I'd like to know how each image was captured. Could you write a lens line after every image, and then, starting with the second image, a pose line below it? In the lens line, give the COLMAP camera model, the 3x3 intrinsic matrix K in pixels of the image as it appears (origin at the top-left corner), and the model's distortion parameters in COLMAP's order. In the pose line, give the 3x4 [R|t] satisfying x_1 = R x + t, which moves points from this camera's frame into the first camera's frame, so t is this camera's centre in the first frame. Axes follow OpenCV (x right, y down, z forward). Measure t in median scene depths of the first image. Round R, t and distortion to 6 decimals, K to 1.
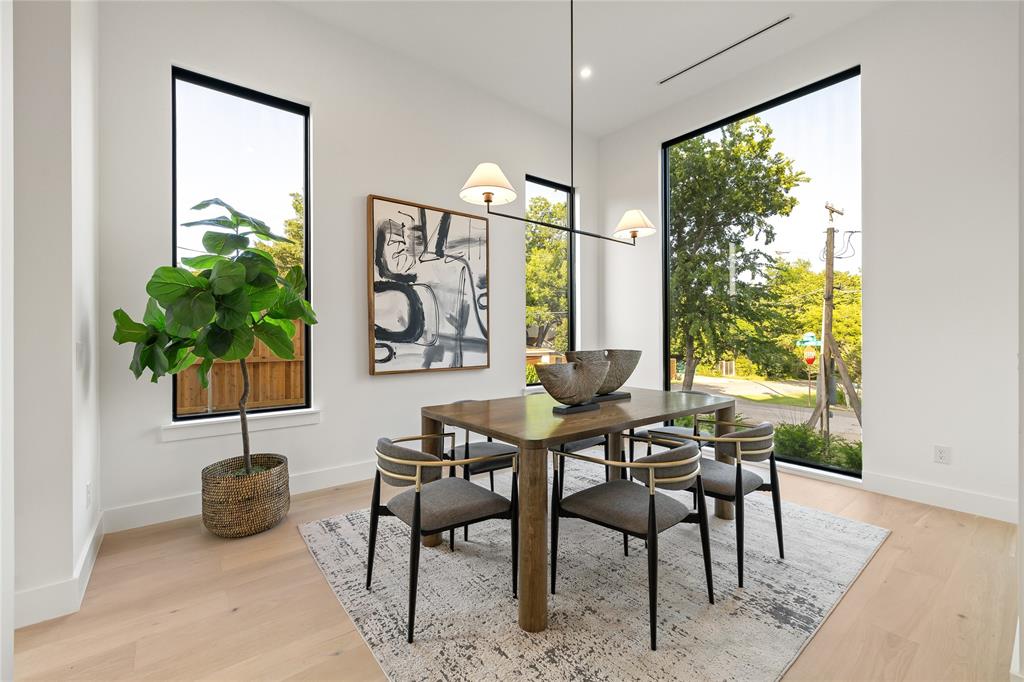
lens RADIAL K [[432.6, 0, 512.2], [0, 432.6, 336.7], [0, 0, 1]] dist [0.000917, 0.000662]
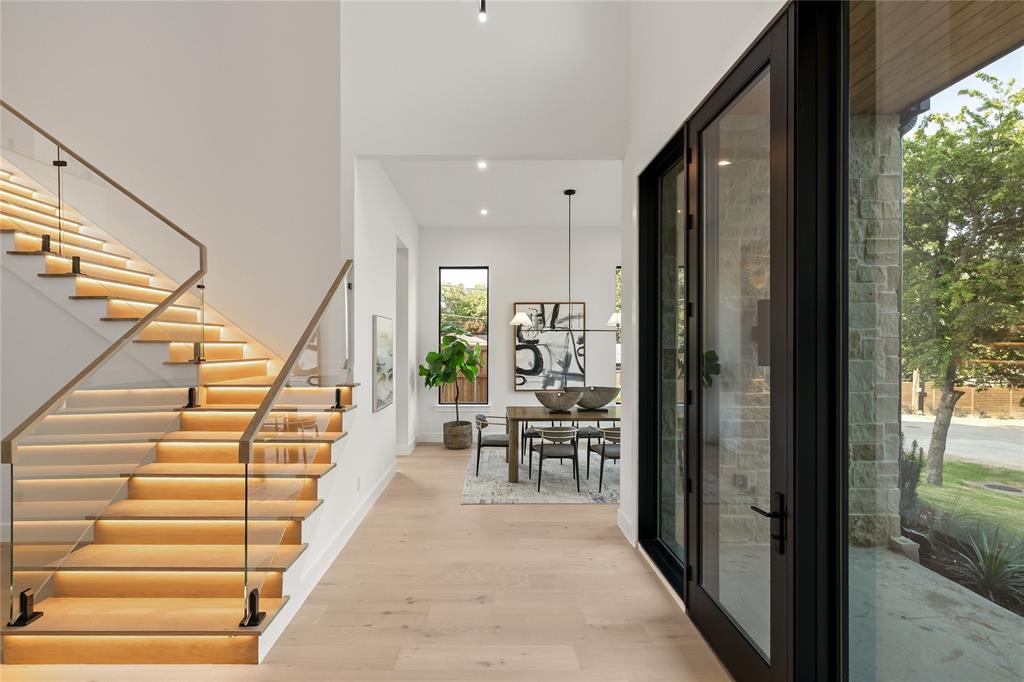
lens RADIAL K [[446.6, 0, 487.9], [0, 446.6, 344.2], [0, 0, 1]] dist [0.000937, 0.000252]
pose [[0.783427, -0.000627, -0.621483, 0.833150], [-0.001604, 0.999994, -0.003032, -0.118163], [0.621481, 0.003372, 0.783422, -0.685173]]
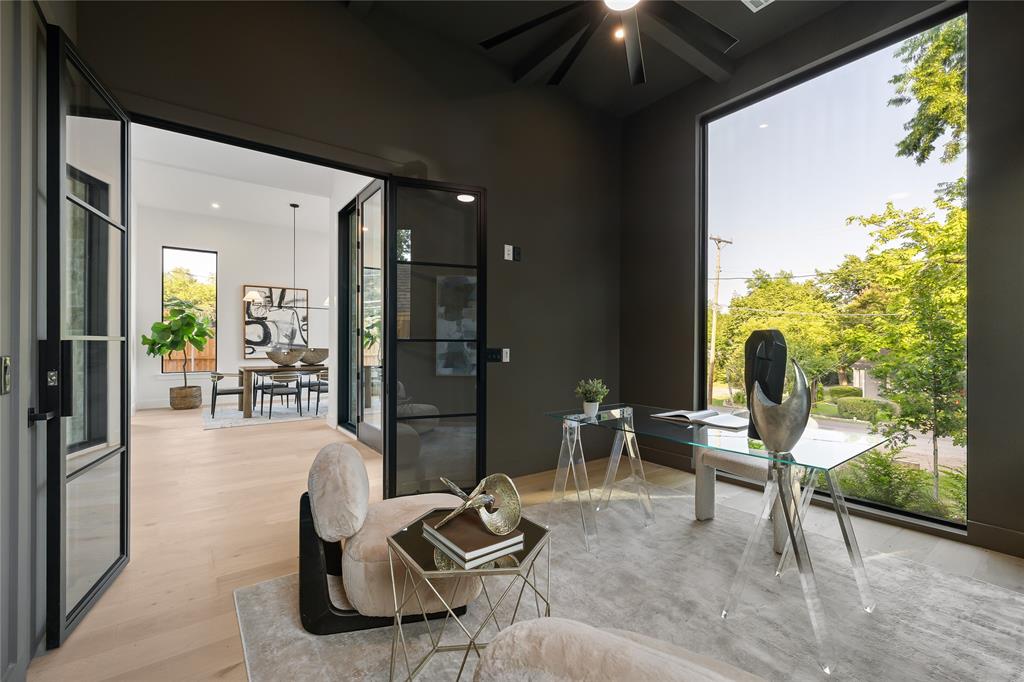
lens RADIAL K [[435.0, 0, 512.1], [0, 435.0, 345.0], [0, 0, 1]] dist [0.000314, 0.000237]
pose [[0.999535, 0.003046, -0.030330, 1.181082], [-0.003051, 0.999995, -0.000125, 0.004279], [0.030330, 0.000218, 0.999540, -1.315490]]
